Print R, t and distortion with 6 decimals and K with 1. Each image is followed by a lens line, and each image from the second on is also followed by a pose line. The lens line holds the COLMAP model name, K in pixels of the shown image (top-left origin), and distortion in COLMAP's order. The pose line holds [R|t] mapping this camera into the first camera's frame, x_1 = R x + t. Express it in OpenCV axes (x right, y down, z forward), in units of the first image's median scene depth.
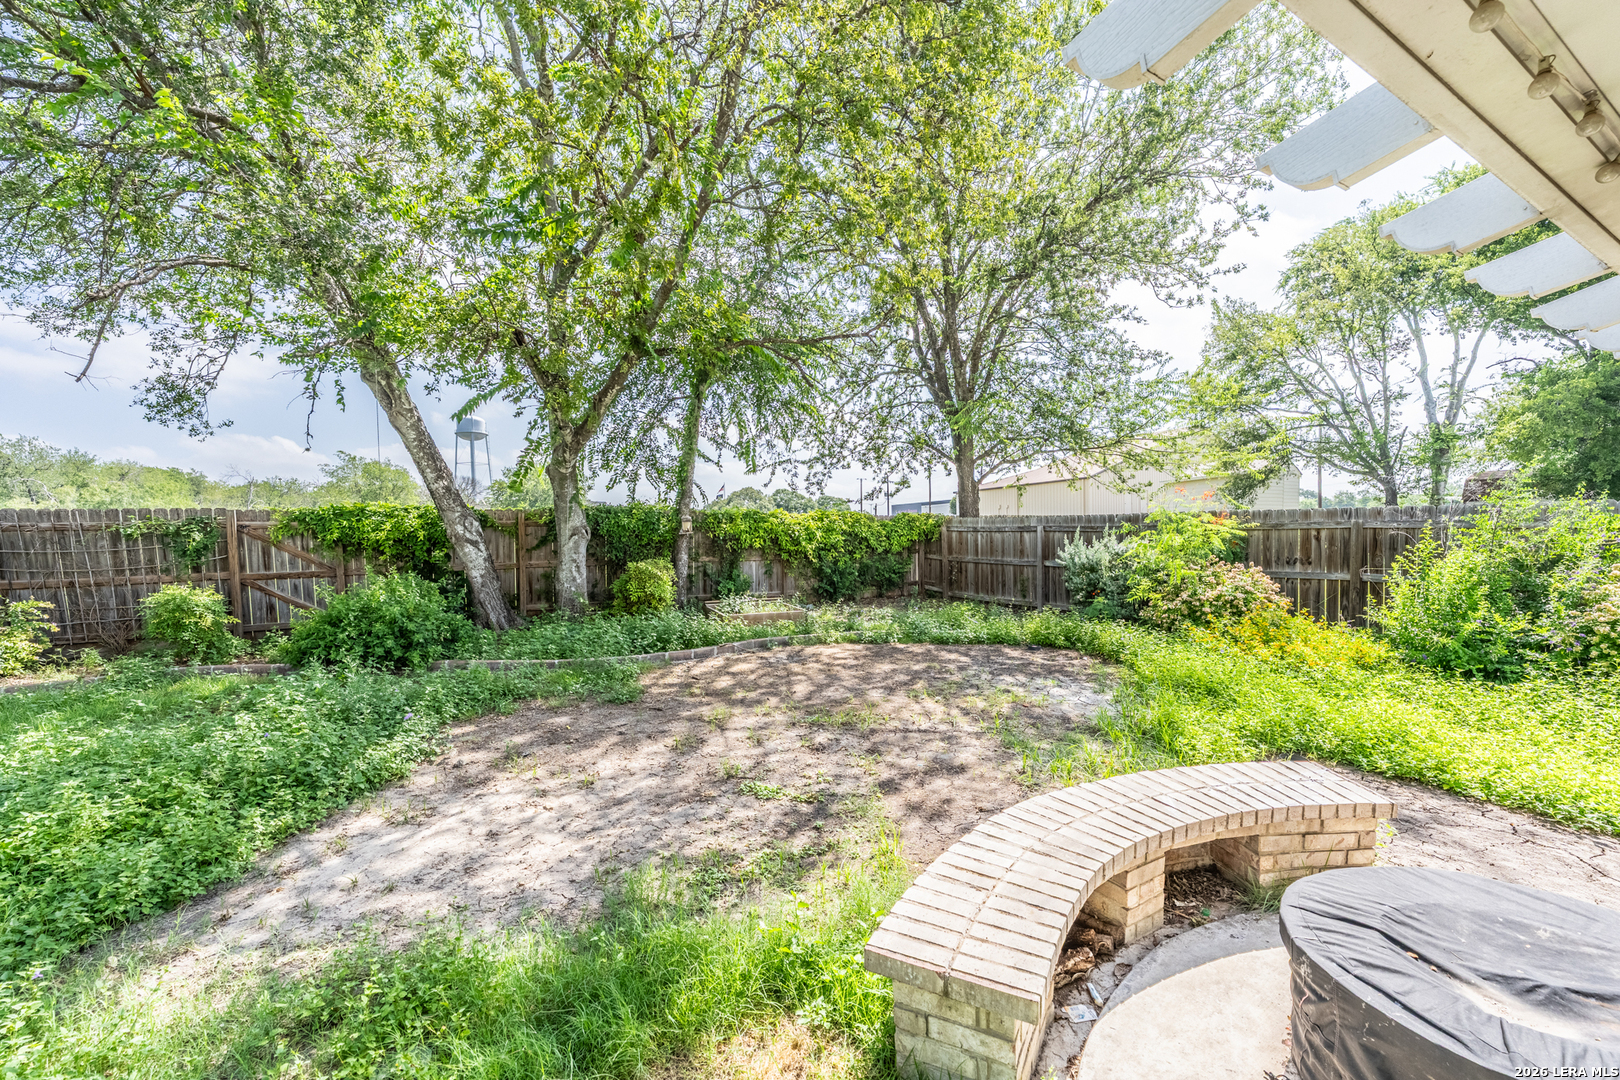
lens RADIAL K [[663.1, 0, 818.1], [0, 663.1, 563.8], [0, 0, 1]] dist [0.000198, -0.000450]
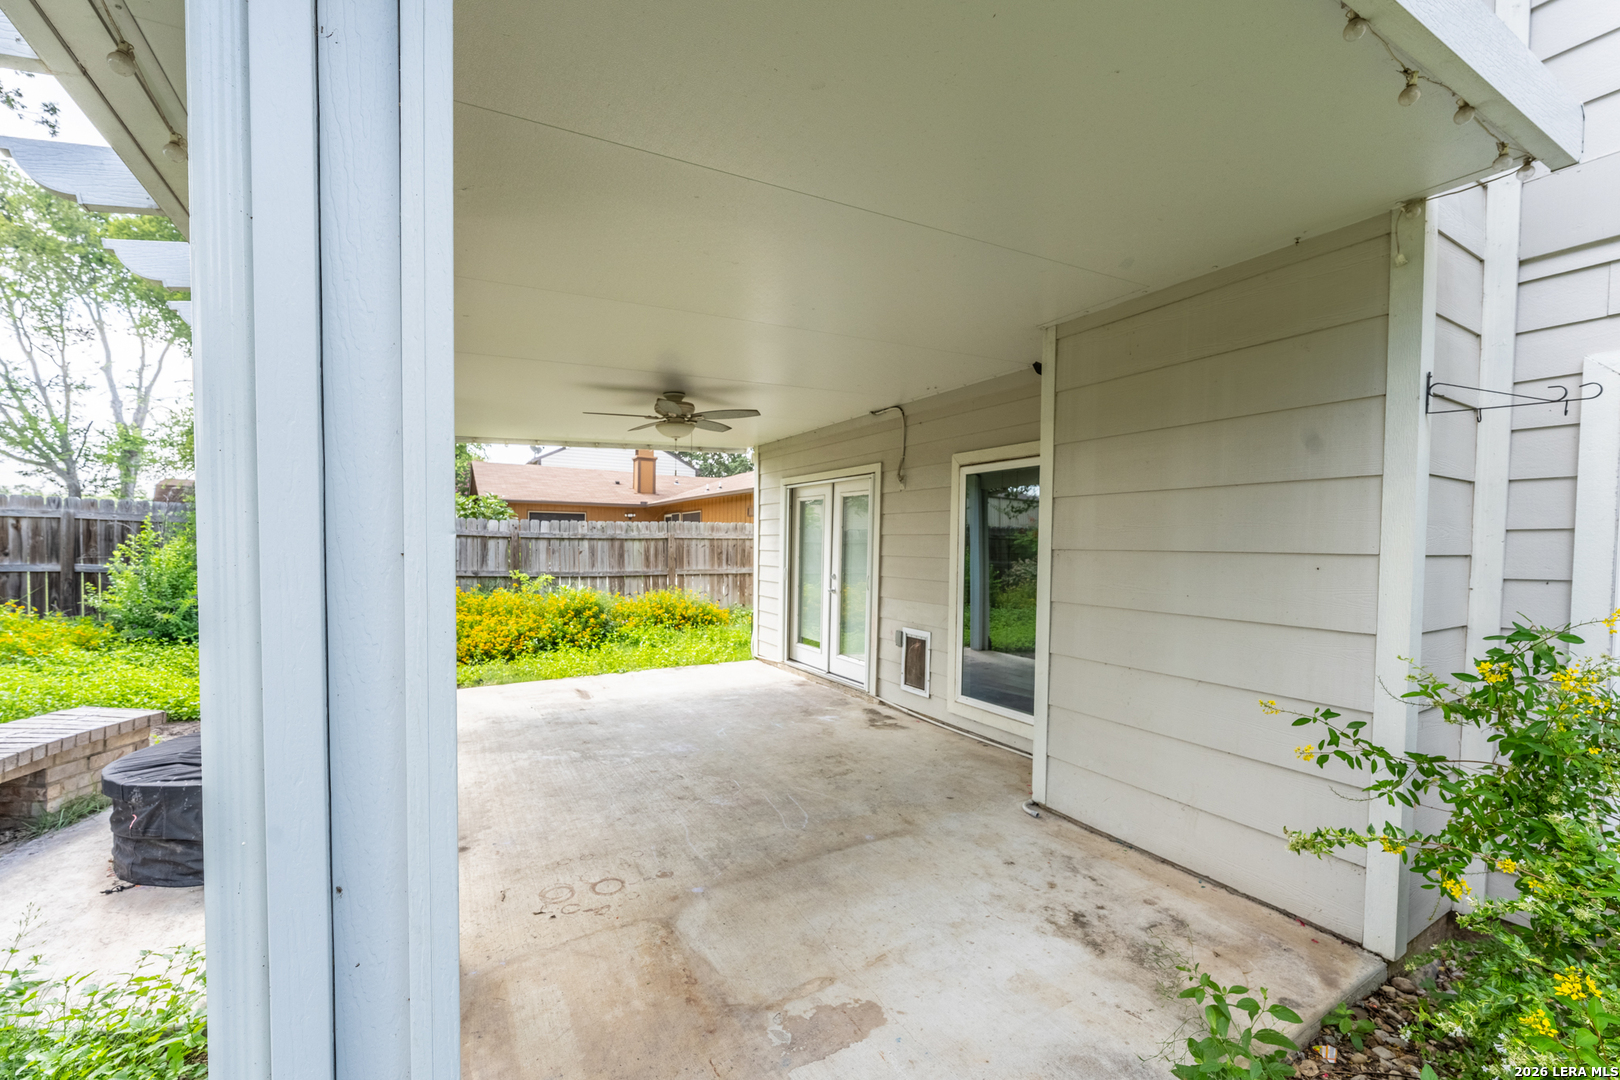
lens RADIAL K [[663.1, 0, 820.2], [0, 663.1, 557.5], [0, 0, 1]] dist [0.000198, -0.000450]
pose [[0.003928, 0.002138, 0.999990, -0.103638], [0.018092, 0.999834, -0.002209, 0.016637], [-0.999829, 0.018101, 0.003888, -0.074947]]
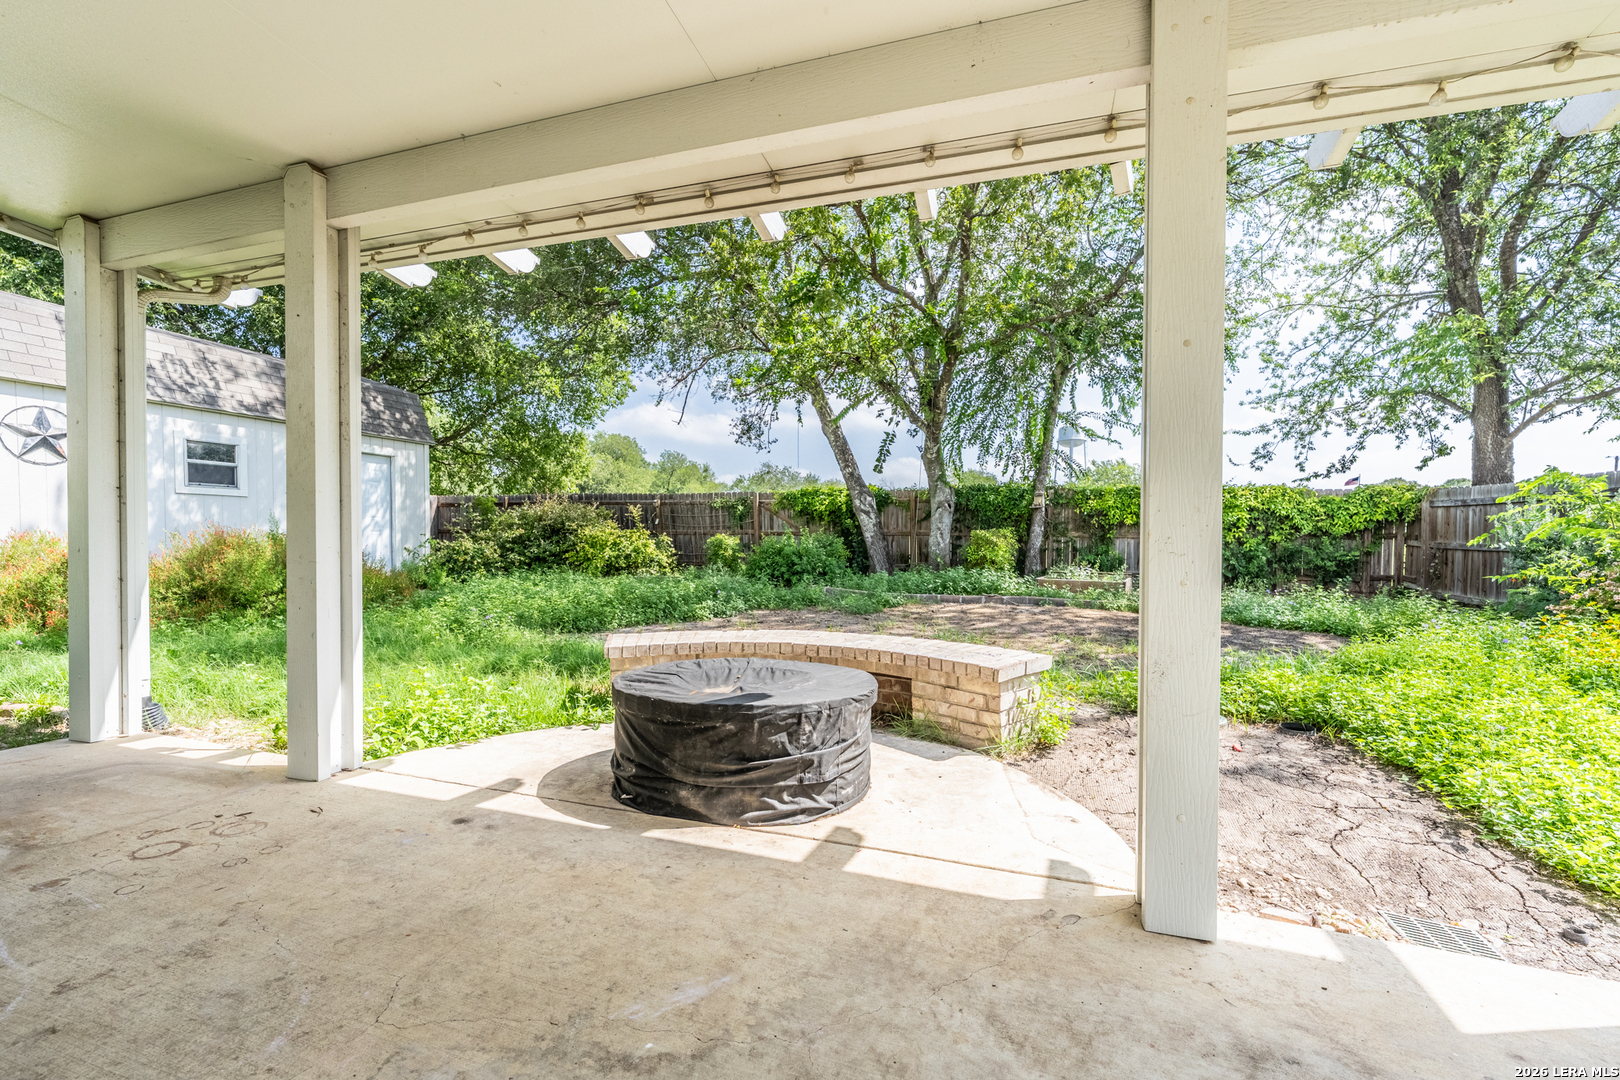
lens RADIAL K [[663.1, 0, 816.8], [0, 663.1, 565.3], [0, 0, 1]] dist [0.000198, -0.000450]
pose [[0.658191, 0.052019, -0.751052, 0.330854], [-0.054675, 0.998279, 0.021227, 0.039623], [0.750863, 0.027092, 0.659902, 0.006742]]
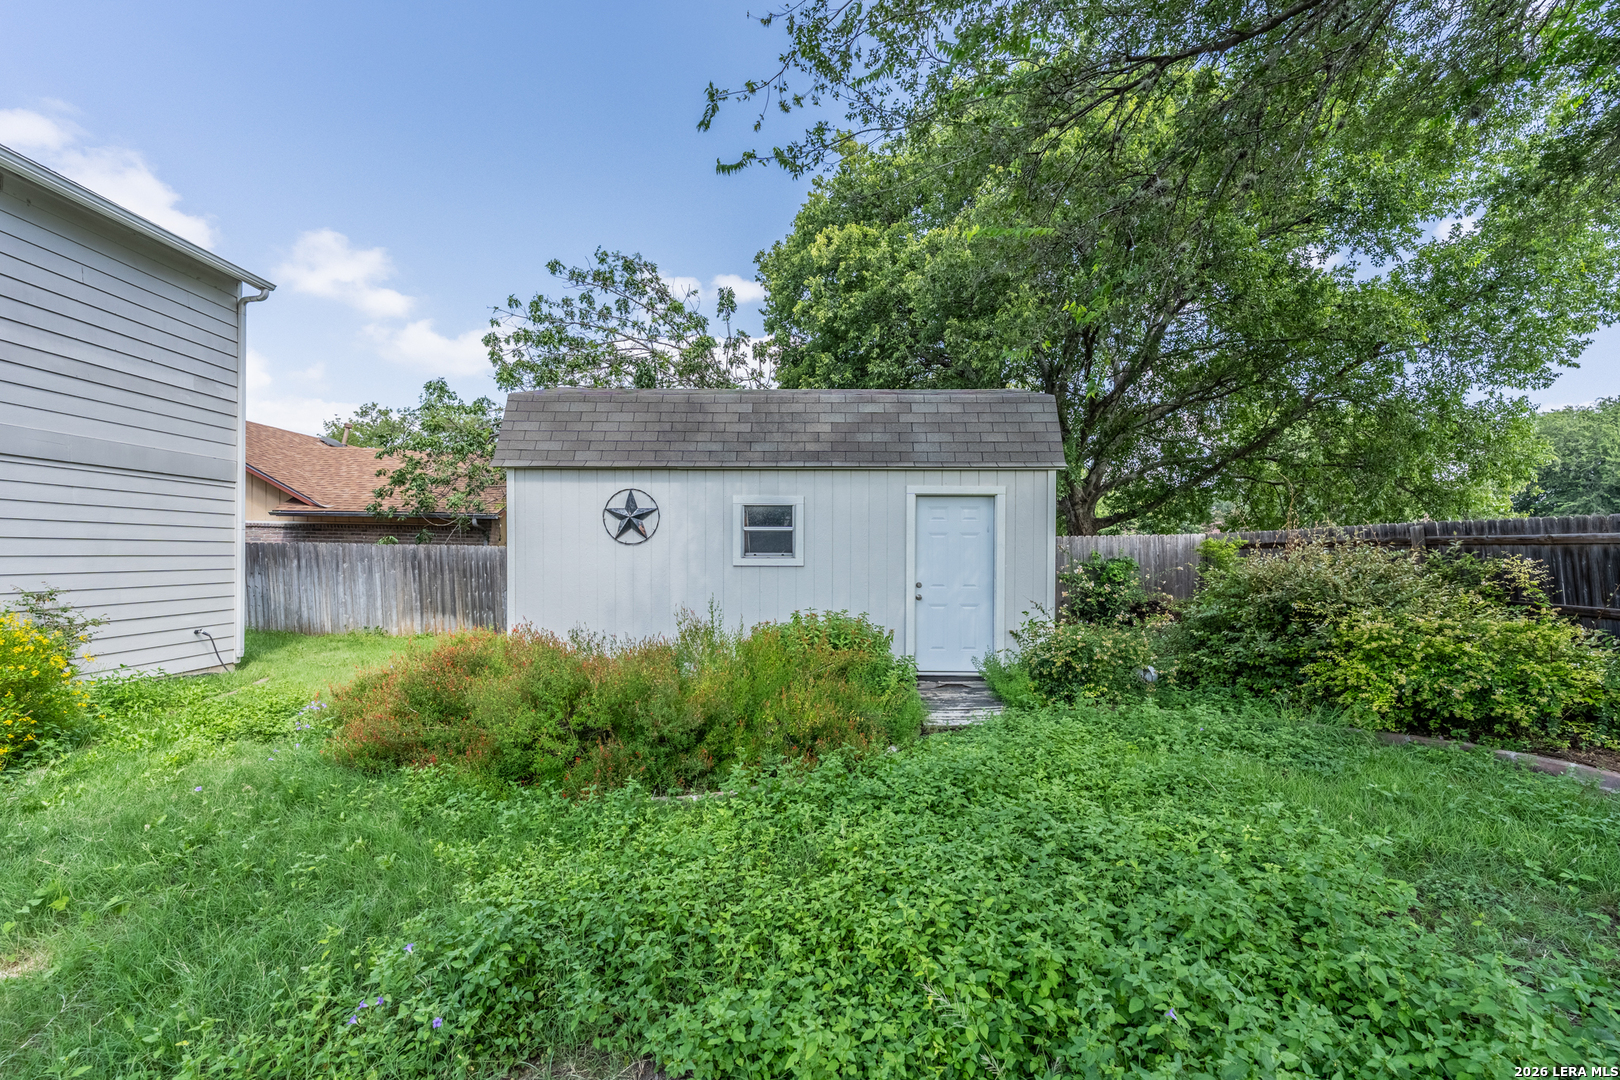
lens RADIAL K [[663.1, 0, 819.9], [0, 663.1, 564.7], [0, 0, 1]] dist [0.000198, -0.000450]
pose [[-0.501143, 0.025786, -0.864980, -0.107602], [-0.036701, 0.998023, 0.051015, -0.016435], [0.864586, 0.057311, -0.499207, 0.317941]]
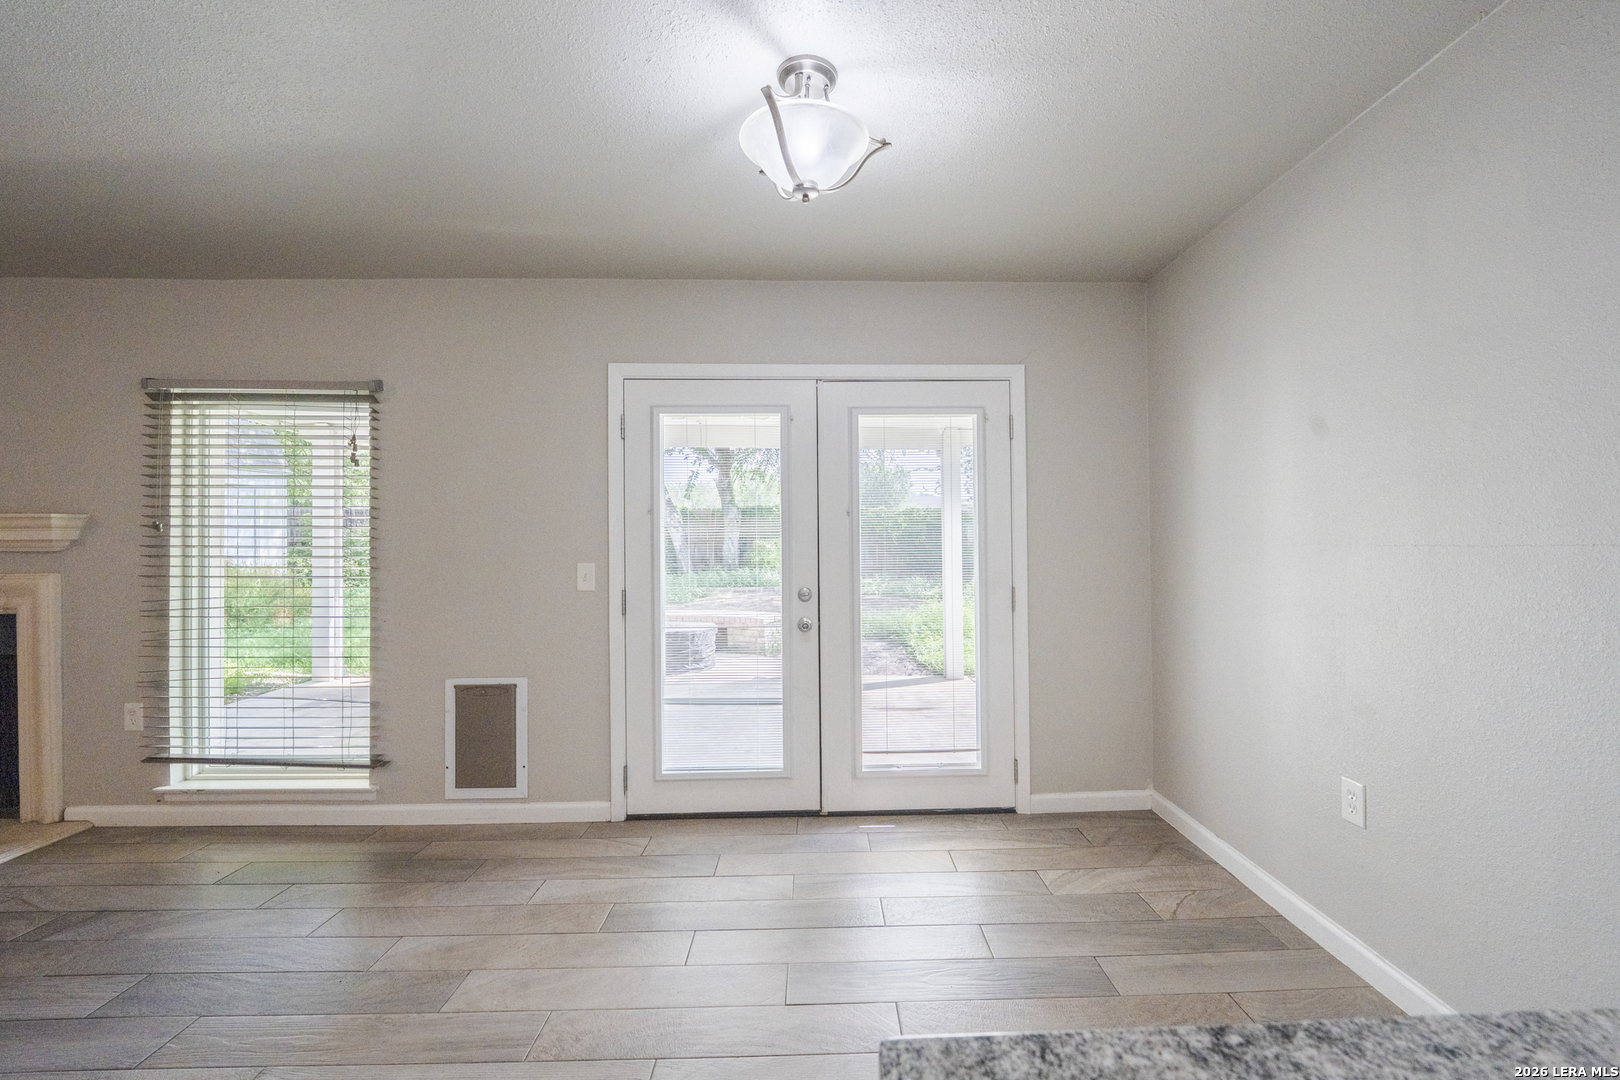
lens RADIAL K [[663.1, 0, 830.6], [0, 663.1, 535.9], [0, 0, 1]] dist [0.000198, -0.000450]
pose [[0.872616, 0.021056, -0.487954, 0.544882], [-0.036589, 0.999081, -0.022321, 0.013705], [0.487035, 0.037331, 0.872584, -0.287502]]
